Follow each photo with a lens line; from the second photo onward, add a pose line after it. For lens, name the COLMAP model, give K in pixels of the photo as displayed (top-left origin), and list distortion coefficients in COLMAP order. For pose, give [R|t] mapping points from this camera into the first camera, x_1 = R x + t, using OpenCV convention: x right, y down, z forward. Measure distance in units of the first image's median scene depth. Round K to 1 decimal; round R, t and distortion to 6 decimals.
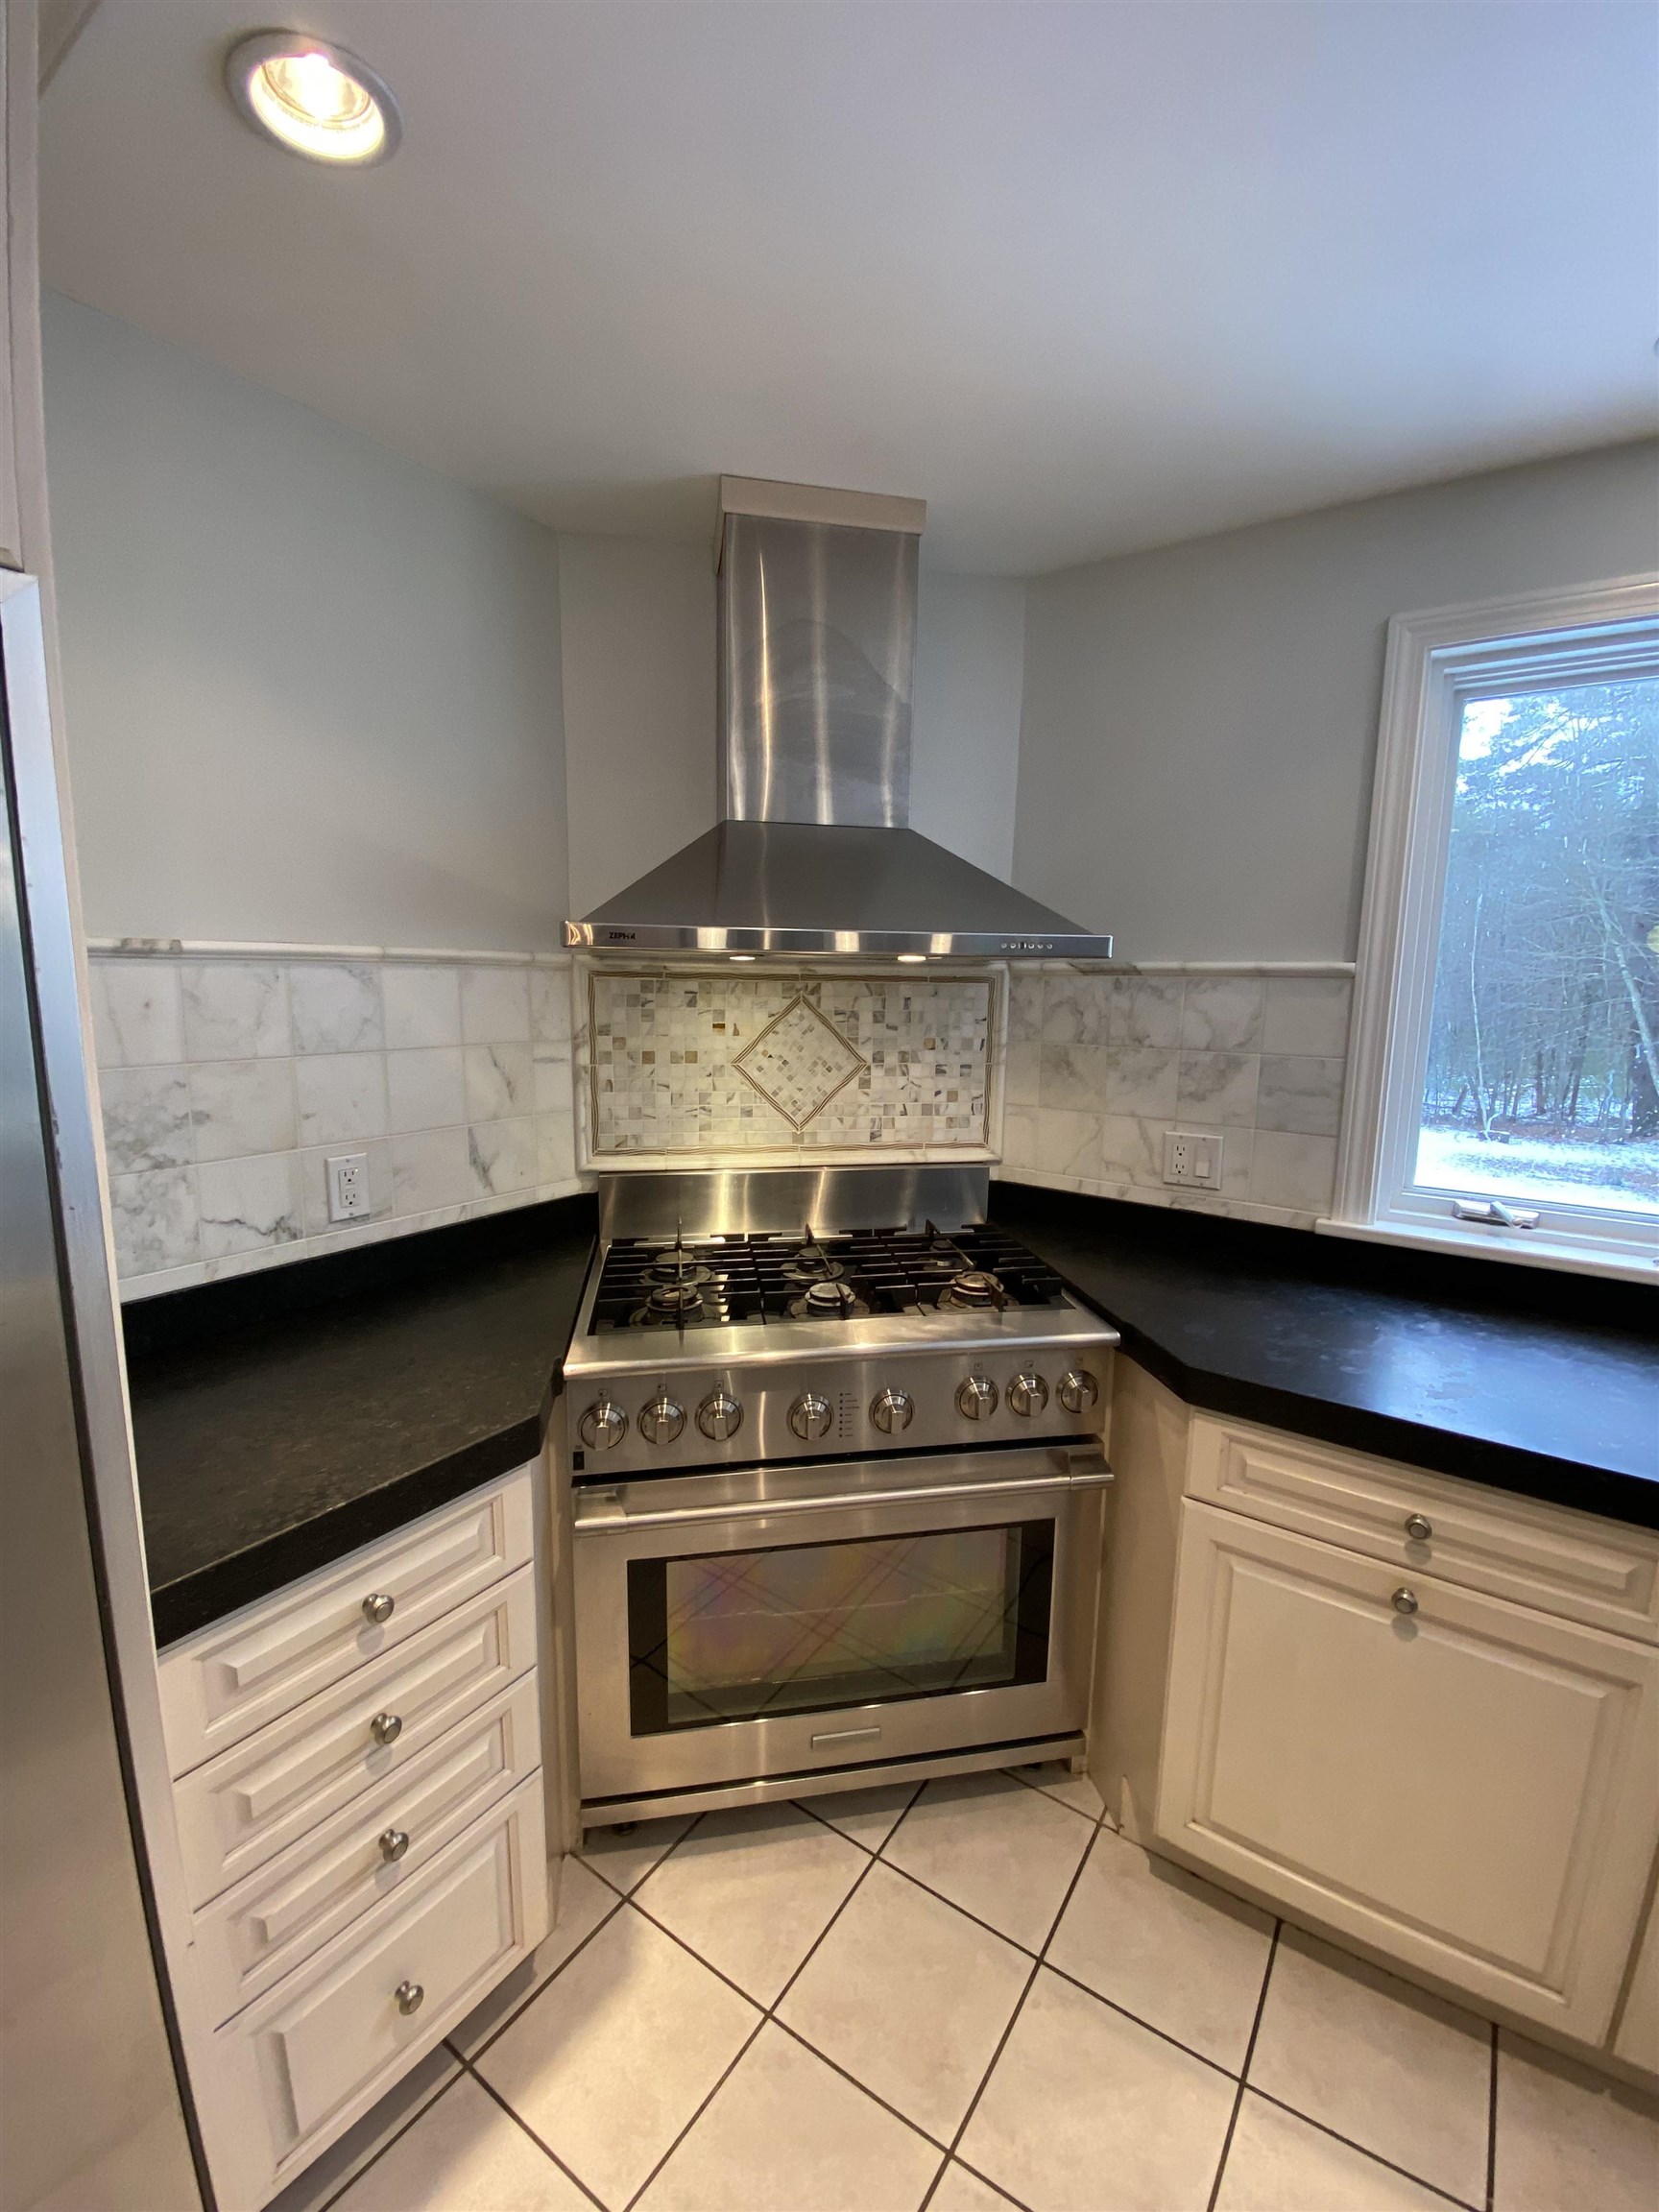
lens RADIAL K [[846.4, 0, 822.4], [0, 846.4, 1103.2], [0, 0, 1]] dist [0.023356, -0.013169]
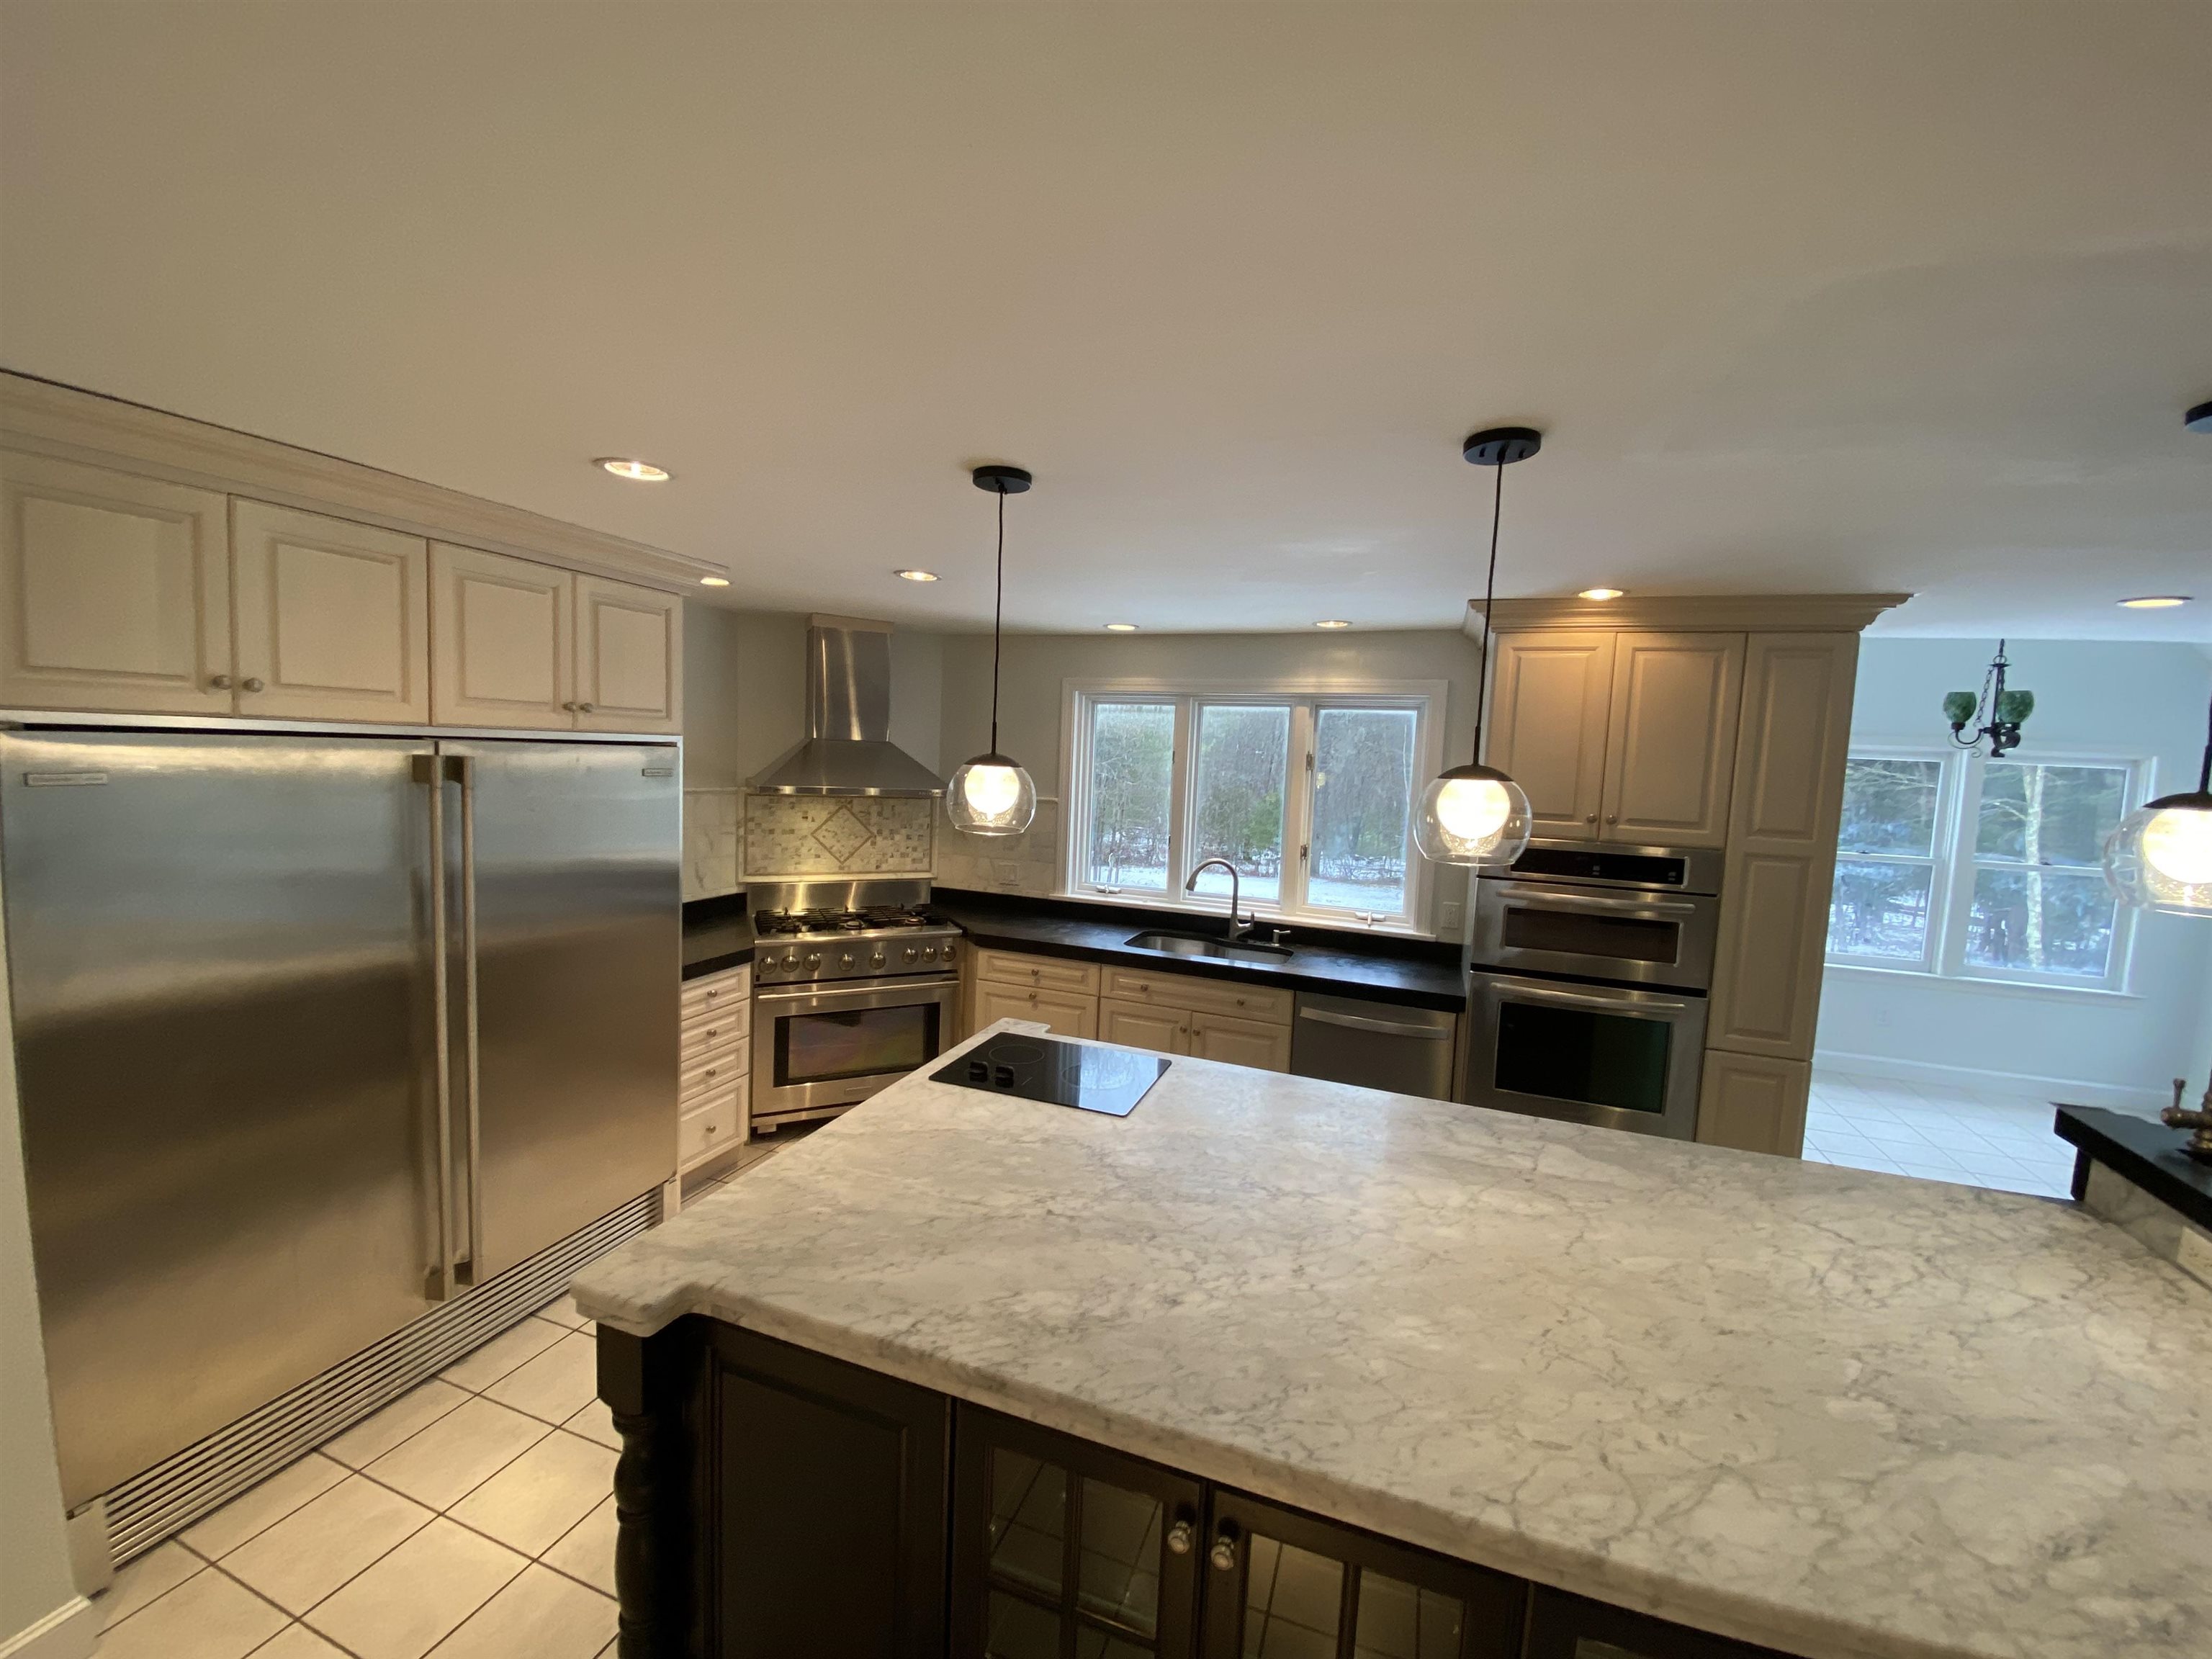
lens RADIAL K [[890.6, 0, 1109.1], [0, 890.6, 825.1], [0, 0, 1]] dist [0.062060, -0.044342]
pose [[0.964808, 0.005443, 0.262900, 0.031047], [0.008943, 0.998528, -0.053494, 0.063441], [-0.262804, 0.053963, 0.963339, -1.510880]]
